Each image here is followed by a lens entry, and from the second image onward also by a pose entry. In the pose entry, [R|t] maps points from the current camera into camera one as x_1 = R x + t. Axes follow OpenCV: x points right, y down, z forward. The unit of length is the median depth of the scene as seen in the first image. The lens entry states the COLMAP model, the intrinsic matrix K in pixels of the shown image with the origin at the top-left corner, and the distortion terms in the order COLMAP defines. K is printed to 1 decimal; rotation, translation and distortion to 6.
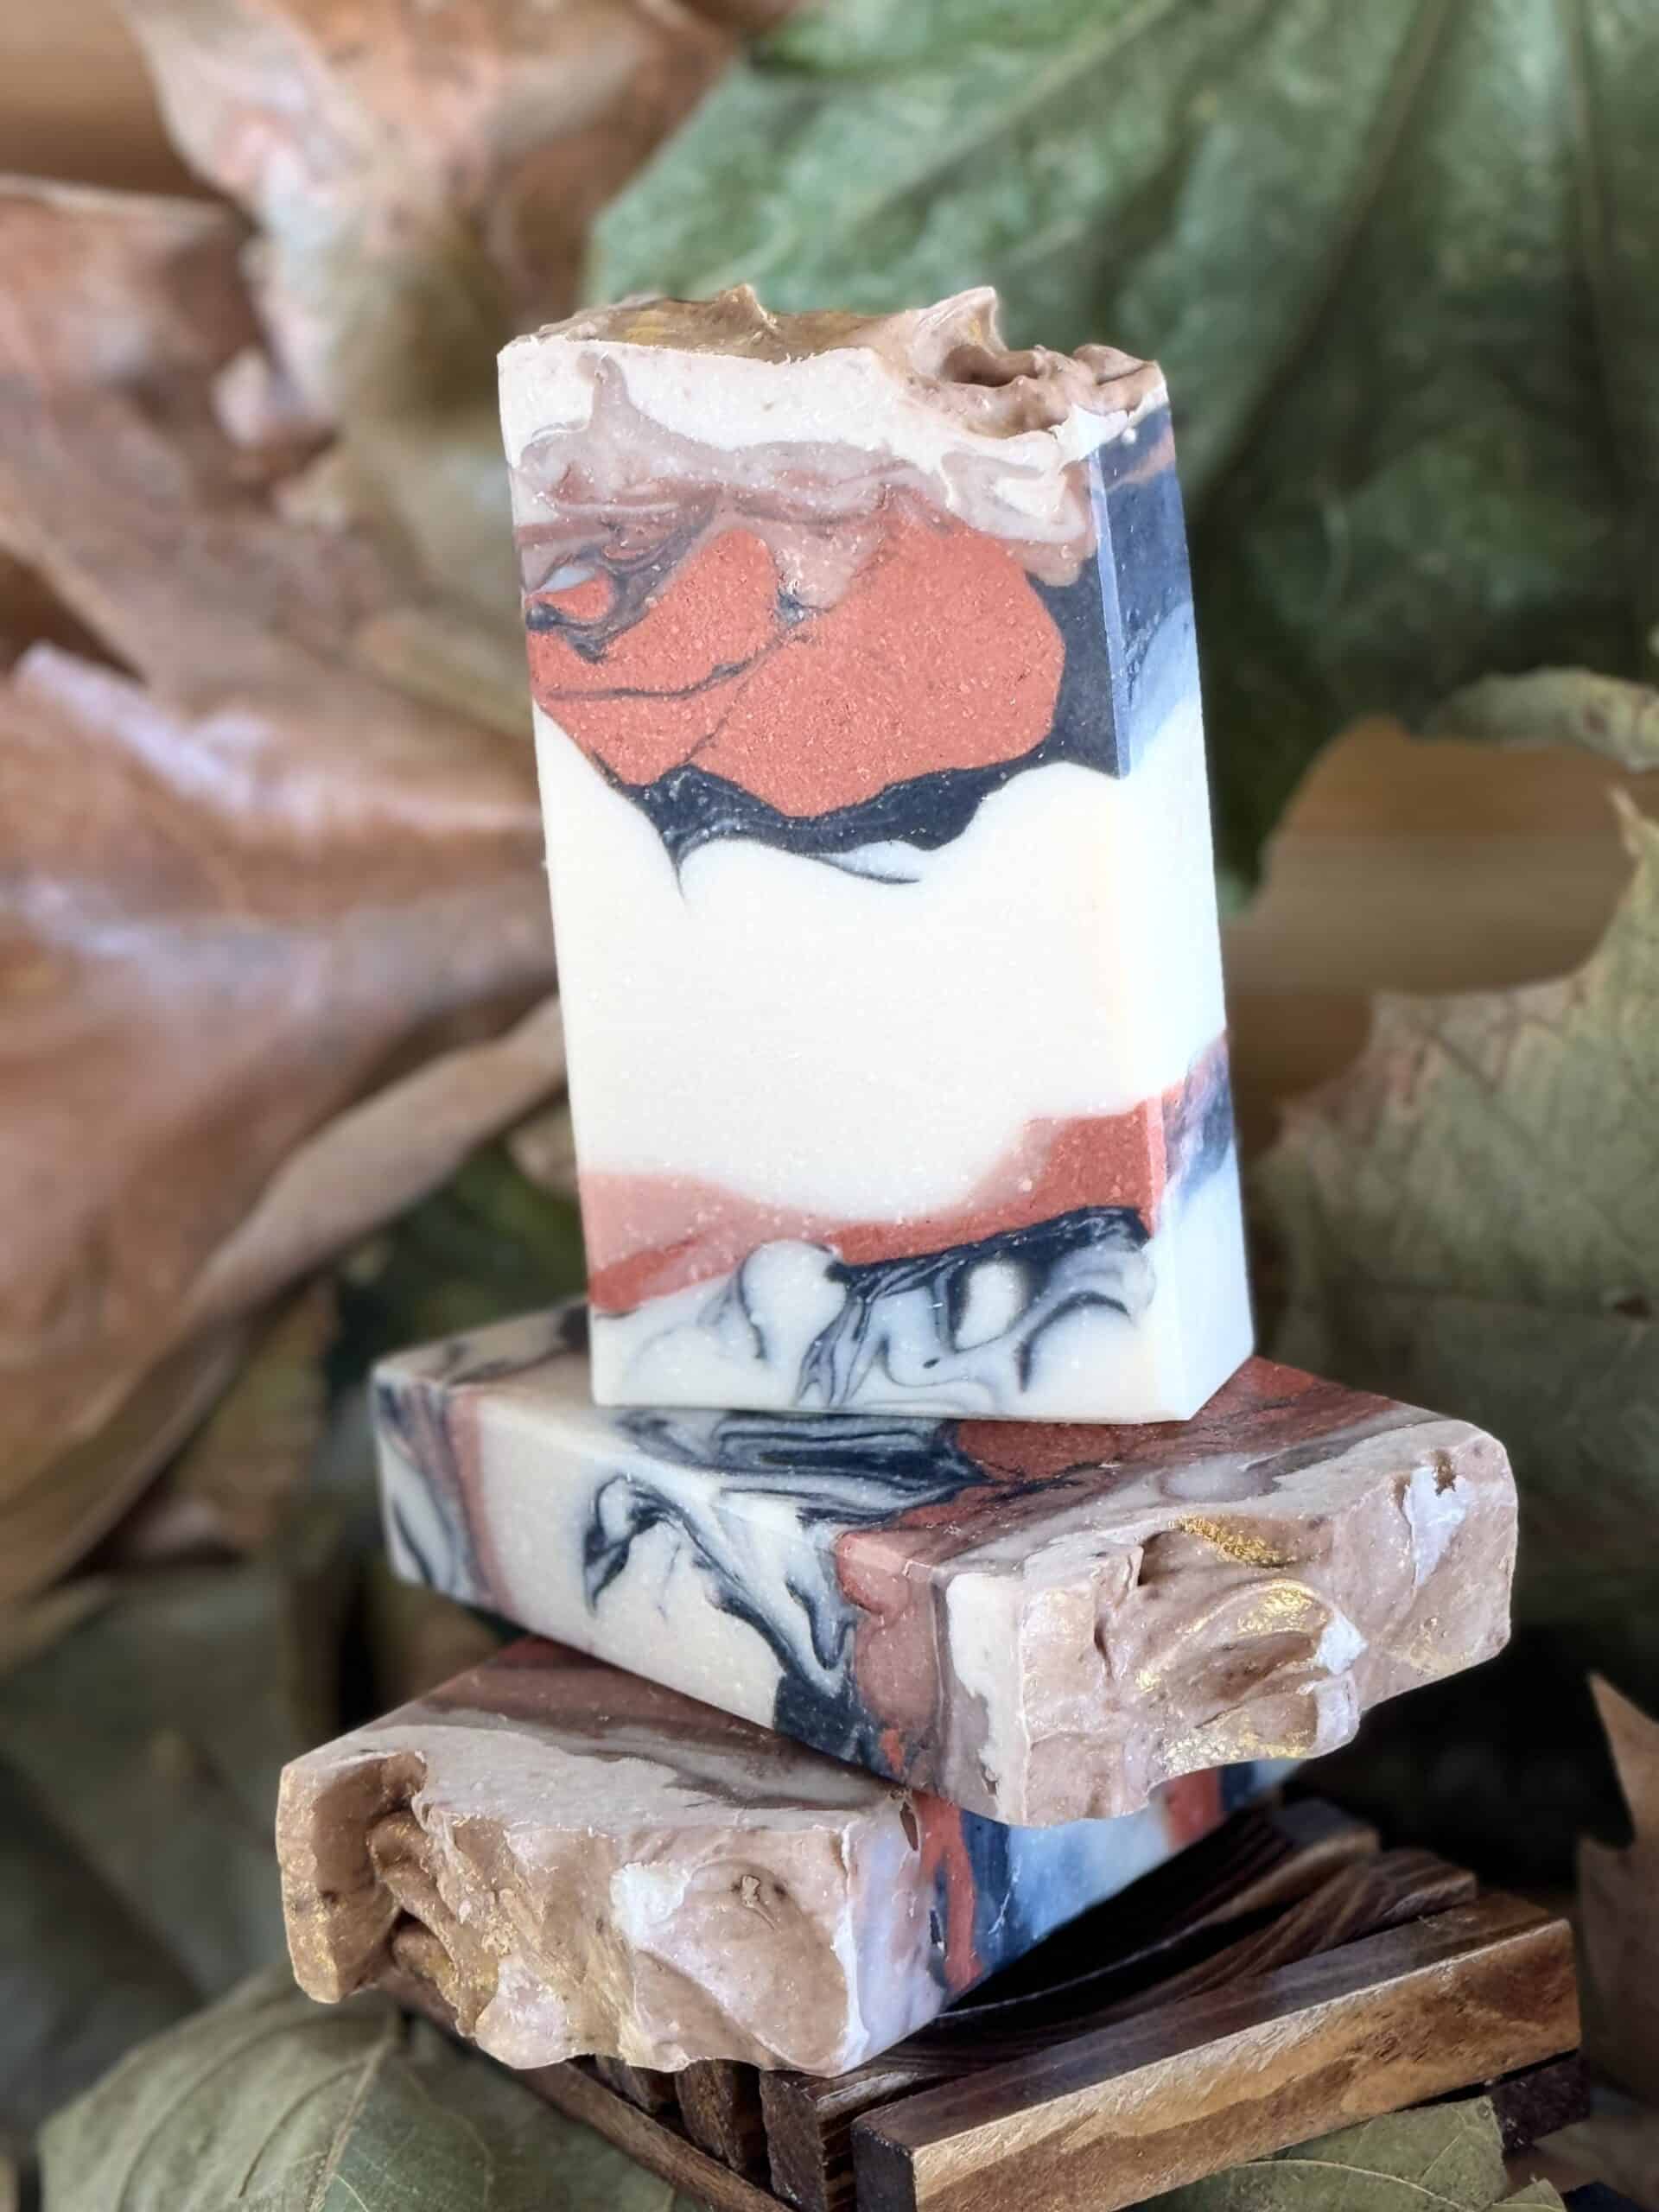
lens RADIAL K [[6631.5, 0, 829.5], [0, 6631.5, 1106.0], [0, 0, 1]] dist [0.121217, 1.012845]
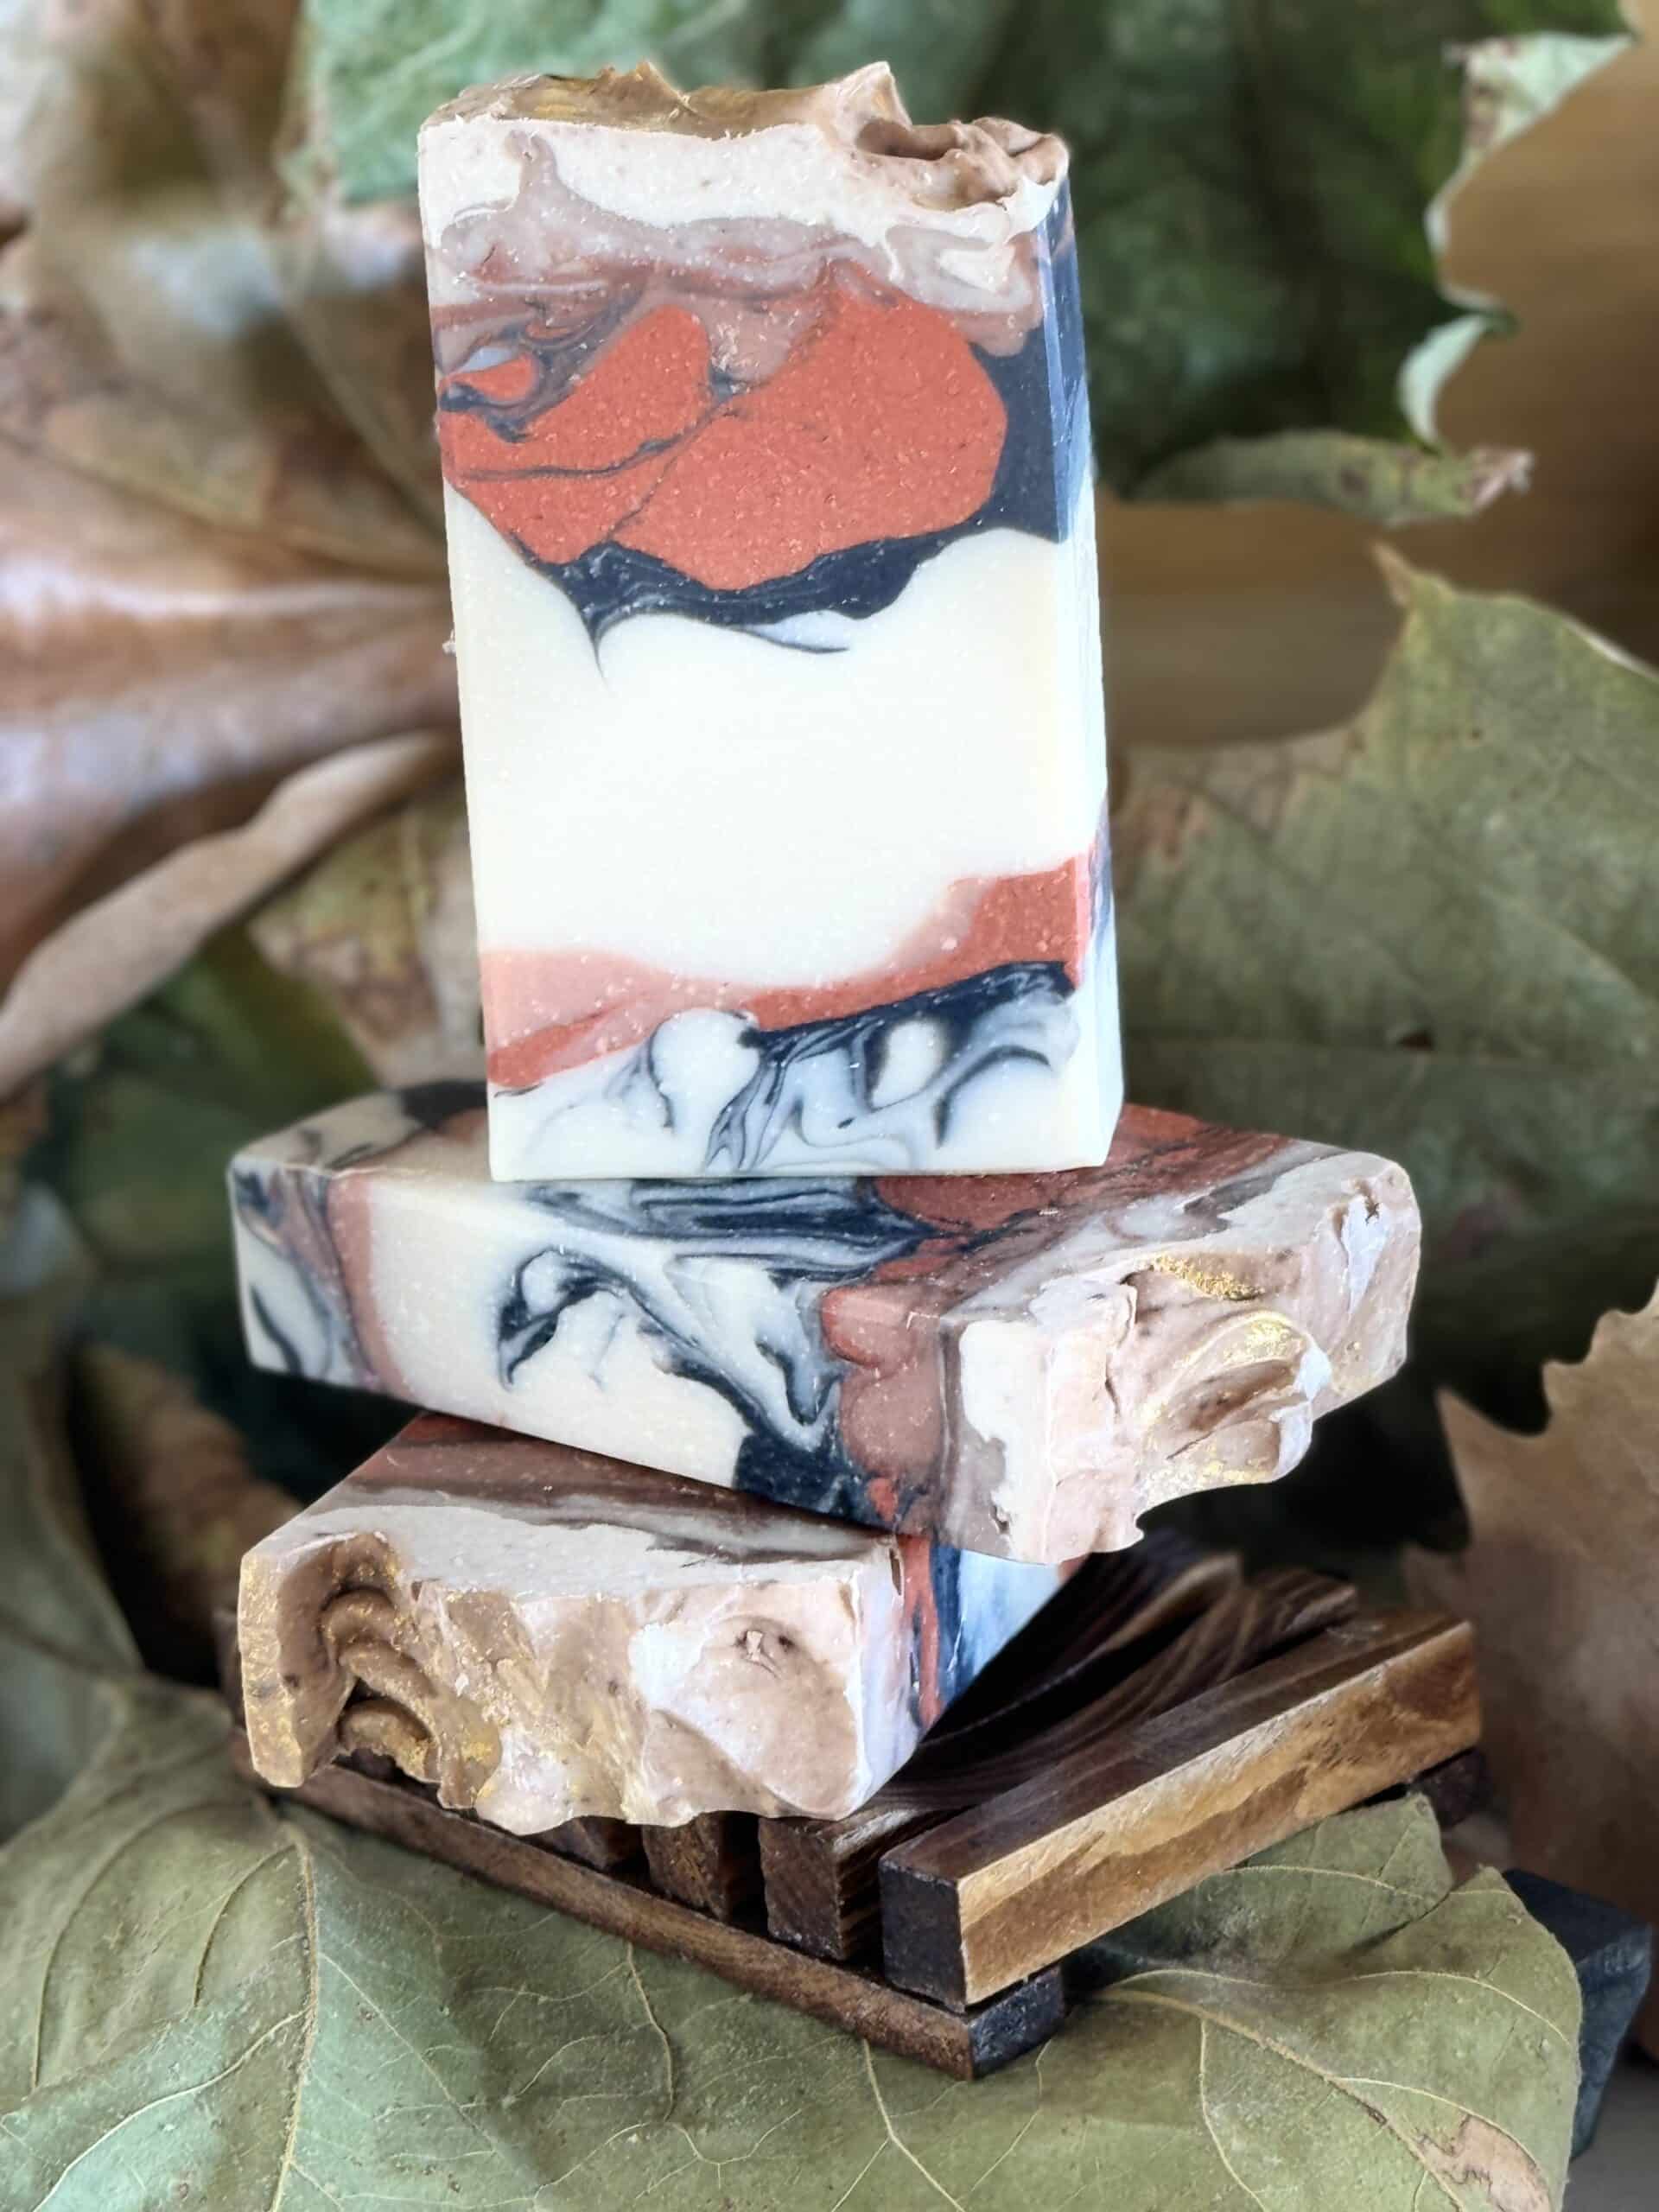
lens RADIAL K [[6631.5, 0, 829.5], [0, 6631.5, 1106.0], [0, 0, 1]] dist [0.121217, 1.012845]
pose [[0.970171, -0.046768, 0.237868, -0.234977], [0.039482, 0.998596, 0.035305, -0.000009], [-0.239185, -0.024860, 0.970656, 0.009203]]
